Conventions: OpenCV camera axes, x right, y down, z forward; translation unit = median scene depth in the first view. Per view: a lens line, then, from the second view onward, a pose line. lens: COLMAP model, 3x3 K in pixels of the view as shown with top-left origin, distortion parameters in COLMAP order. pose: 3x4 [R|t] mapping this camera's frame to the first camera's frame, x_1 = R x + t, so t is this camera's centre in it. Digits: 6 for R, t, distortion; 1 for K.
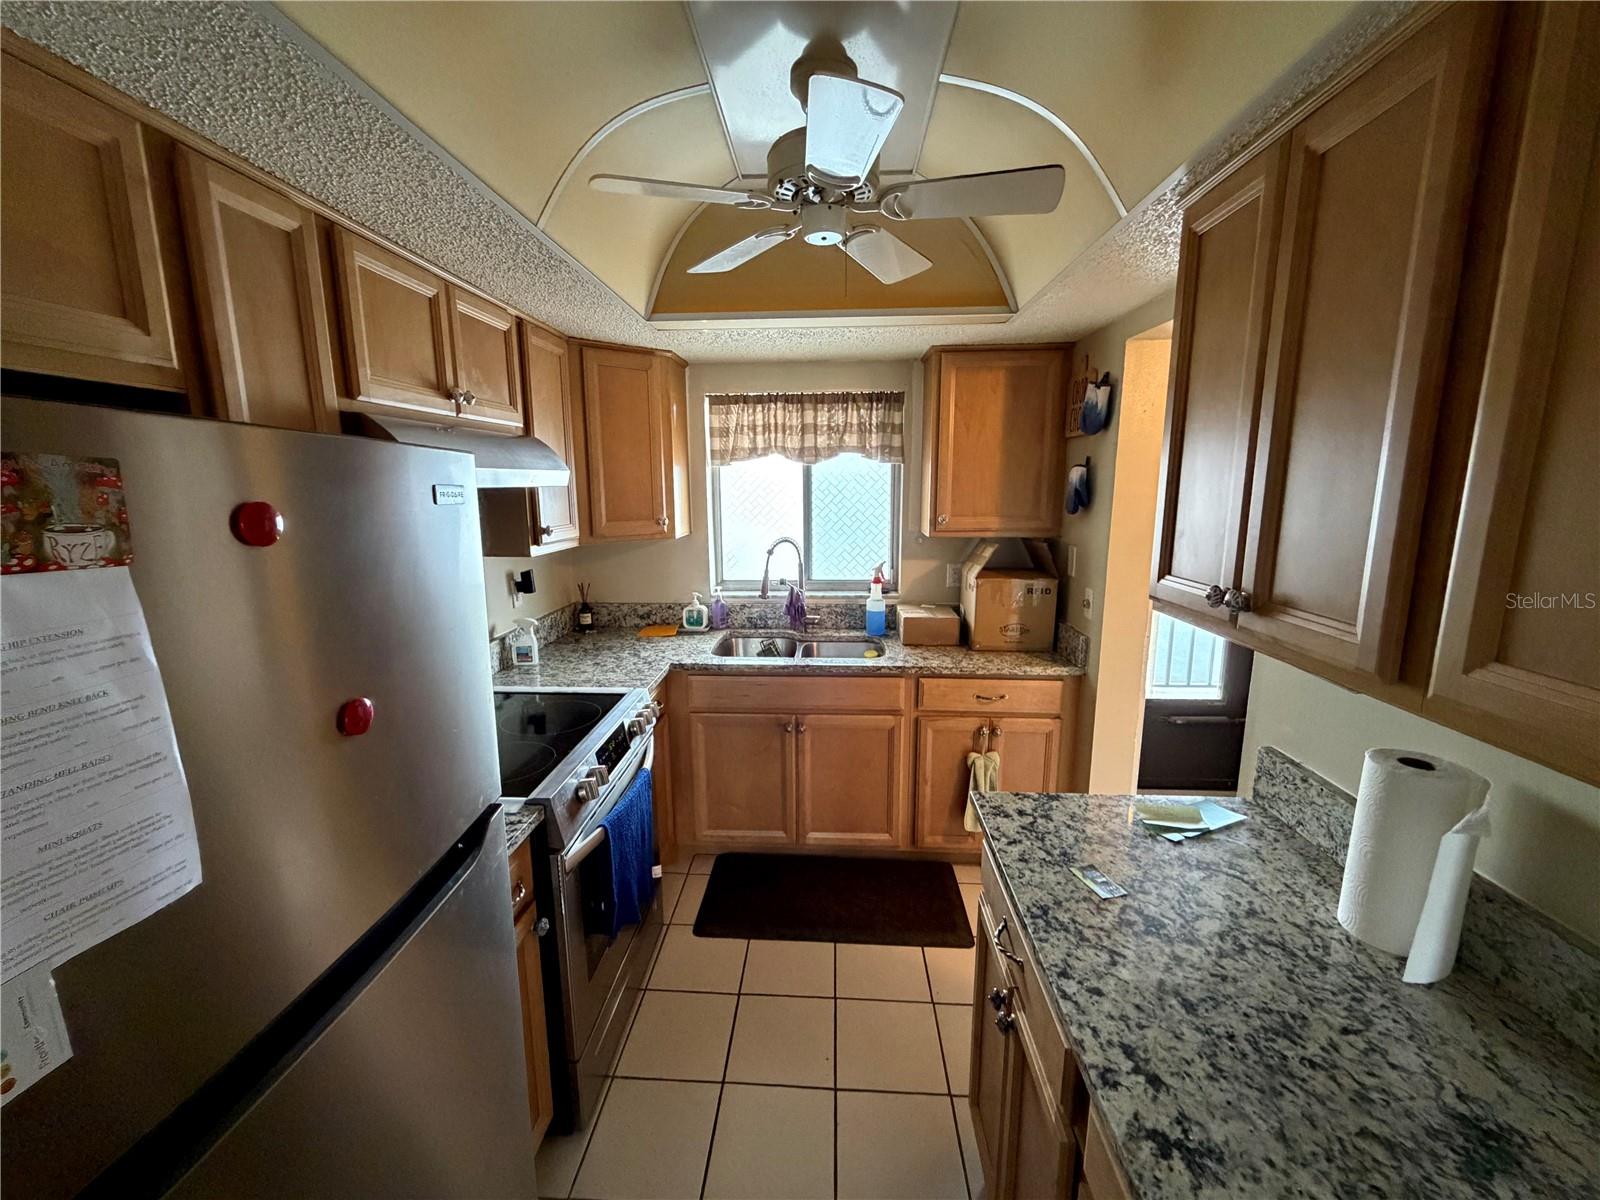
lens RADIAL K [[639.9, 0, 794.6], [0, 639.9, 601.1], [0, 0, 1]] dist [0.001286, 0.000210]
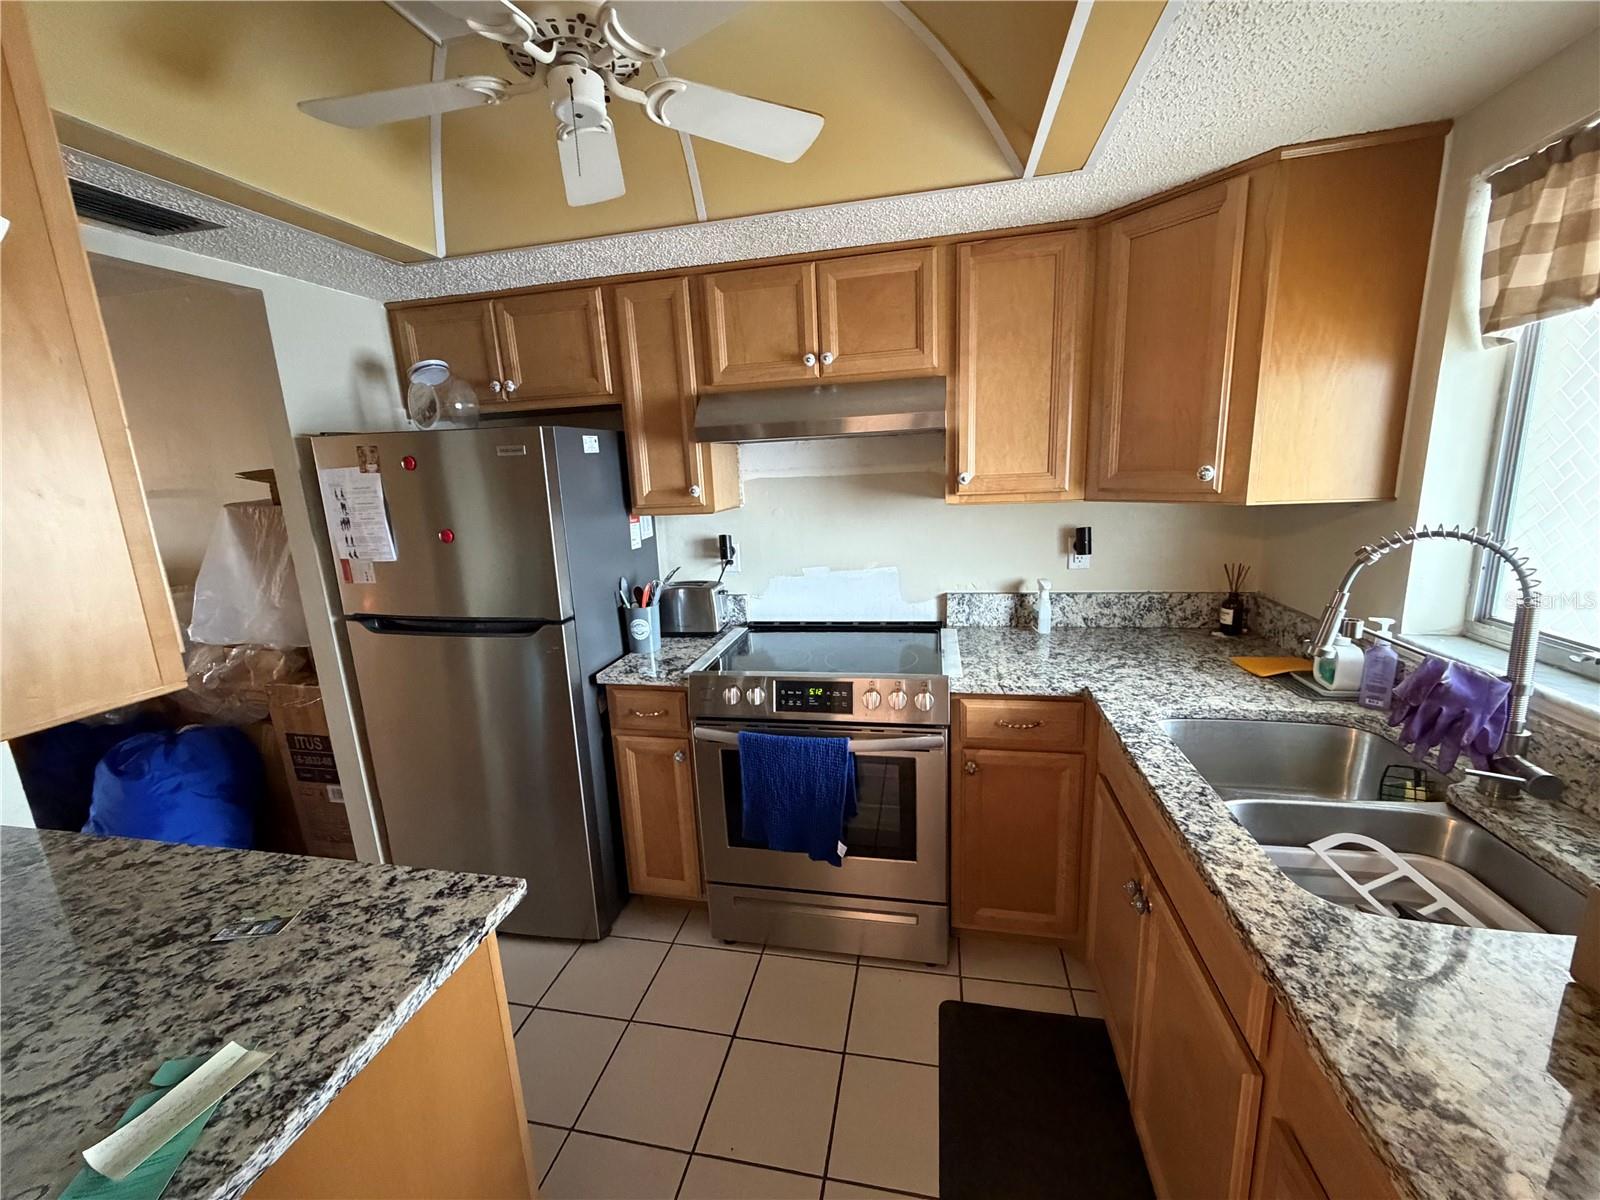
lens RADIAL K [[639.9, 0, 794.6], [0, 639.9, 601.1], [0, 0, 1]] dist [0.001286, 0.000210]
pose [[-0.152635, 0.220832, -0.963294, 0.955289], [-0.132579, 0.961329, 0.241389, -0.220239], [0.979349, 0.164557, -0.117455, 1.526043]]
